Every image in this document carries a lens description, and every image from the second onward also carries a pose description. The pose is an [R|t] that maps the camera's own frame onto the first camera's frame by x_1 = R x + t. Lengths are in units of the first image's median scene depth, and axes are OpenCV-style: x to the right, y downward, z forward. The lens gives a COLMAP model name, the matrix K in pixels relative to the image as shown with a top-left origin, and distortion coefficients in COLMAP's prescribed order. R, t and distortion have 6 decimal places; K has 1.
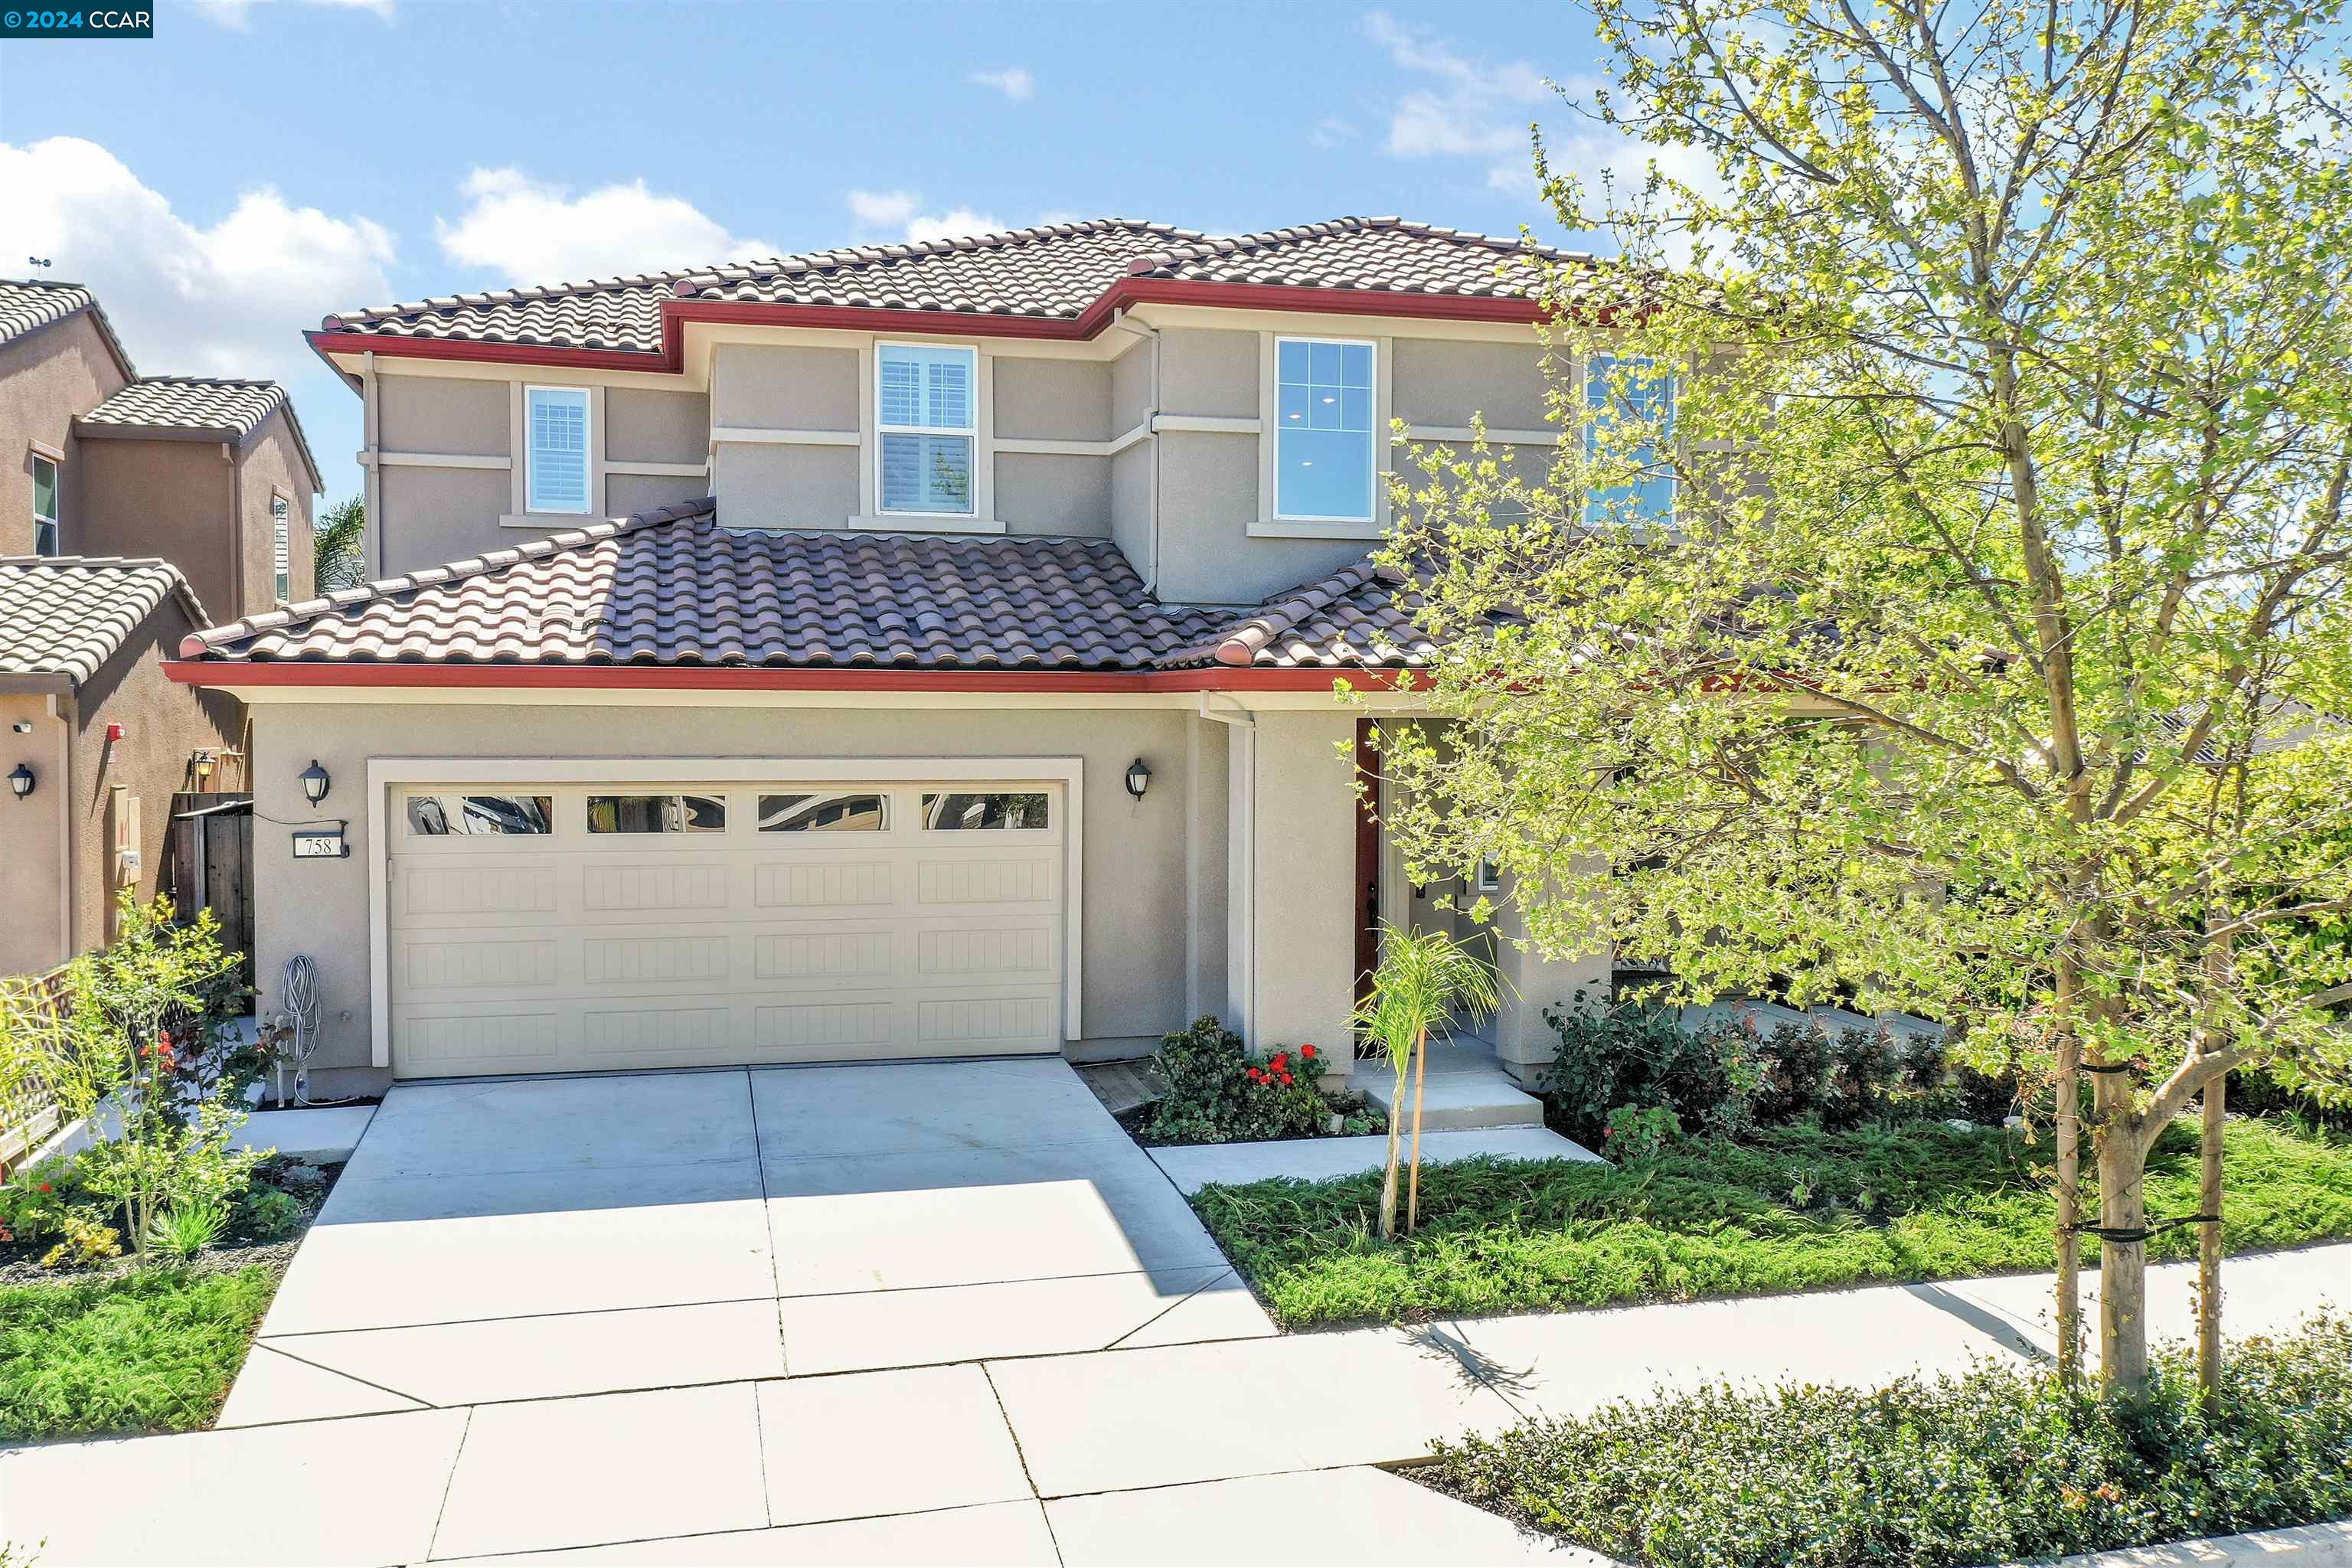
lens RADIAL K [[1916.6, 0, 1176.0], [0, 1916.6, 784.0], [0, 0, 1]] dist [0.013336, -0.008011]
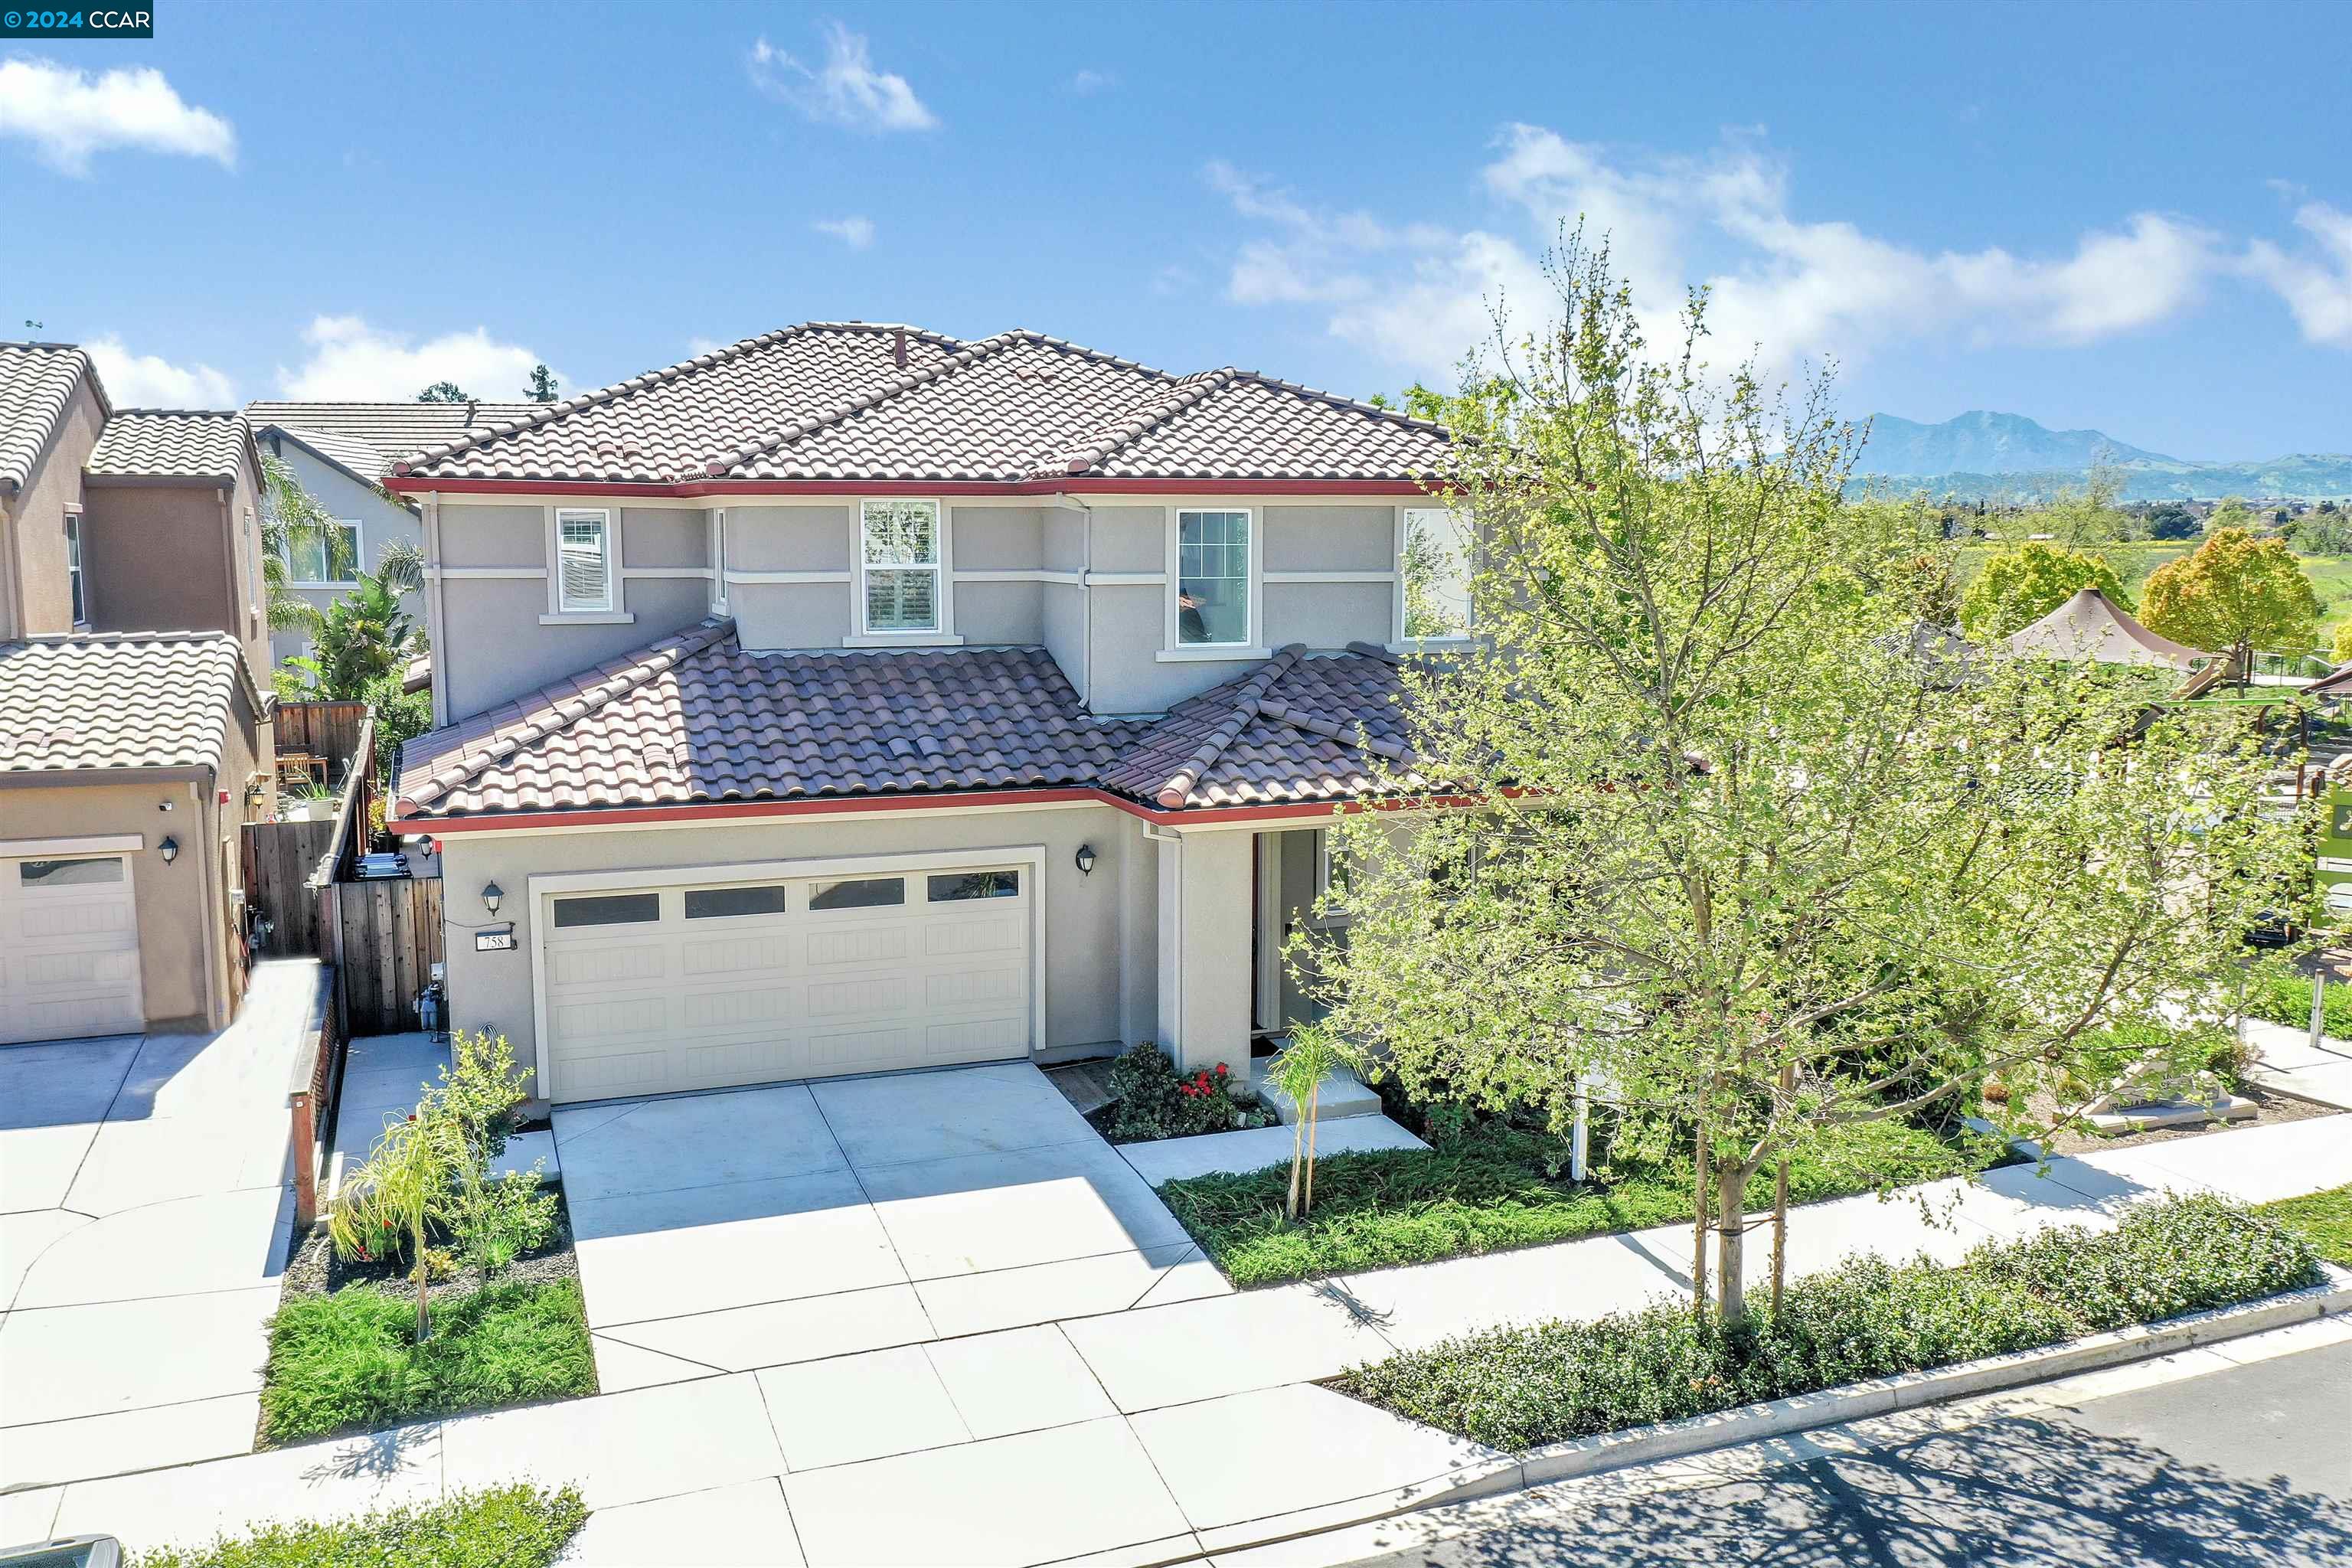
lens RADIAL K [[1916.6, 0, 1176.0], [0, 1916.6, 784.0], [0, 0, 1]] dist [0.013336, -0.008011]
pose [[0.993099, -0.015970, 0.116190, -0.155173], [0.004213, 0.994904, 0.100736, -0.264105], [-0.117207, -0.099552, 0.988105, -0.473551]]
